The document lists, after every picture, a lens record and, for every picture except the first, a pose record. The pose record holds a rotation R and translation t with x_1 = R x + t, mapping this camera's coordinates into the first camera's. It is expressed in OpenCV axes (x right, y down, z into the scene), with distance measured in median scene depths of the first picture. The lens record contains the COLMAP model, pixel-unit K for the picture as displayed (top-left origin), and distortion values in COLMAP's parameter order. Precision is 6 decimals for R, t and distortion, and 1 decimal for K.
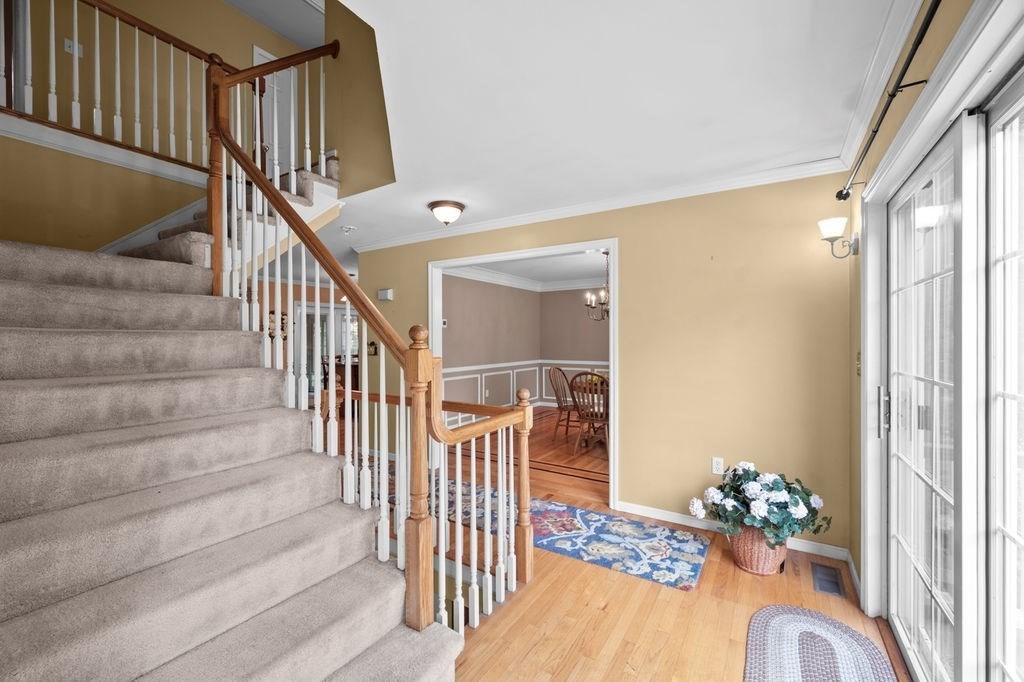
lens RADIAL K [[431.4, 0, 512.0], [0, 431.4, 341.0], [0, 0, 1]] dist [-0.001690, -0.000230]
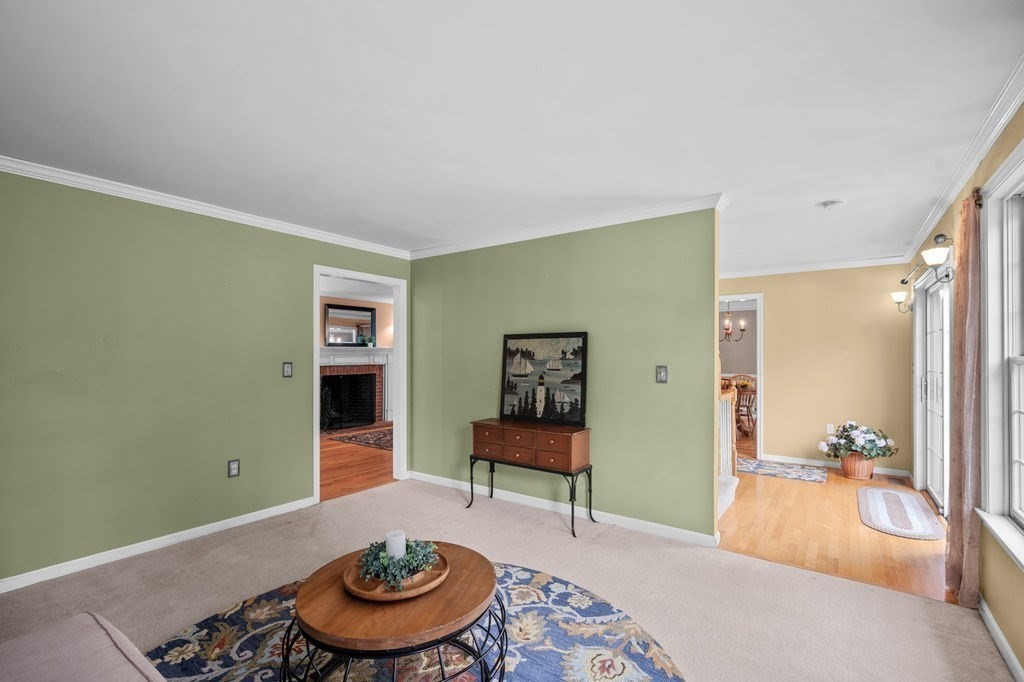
lens RADIAL K [[466.3, 0, 517.4], [0, 466.3, 355.9], [0, 0, 1]] dist [0.001054, 0.000319]
pose [[0.998039, -0.001804, -0.062570, -0.791279], [0.001758, 0.999998, -0.000789, -0.002088], [0.062571, 0.000677, 0.998040, -1.135879]]
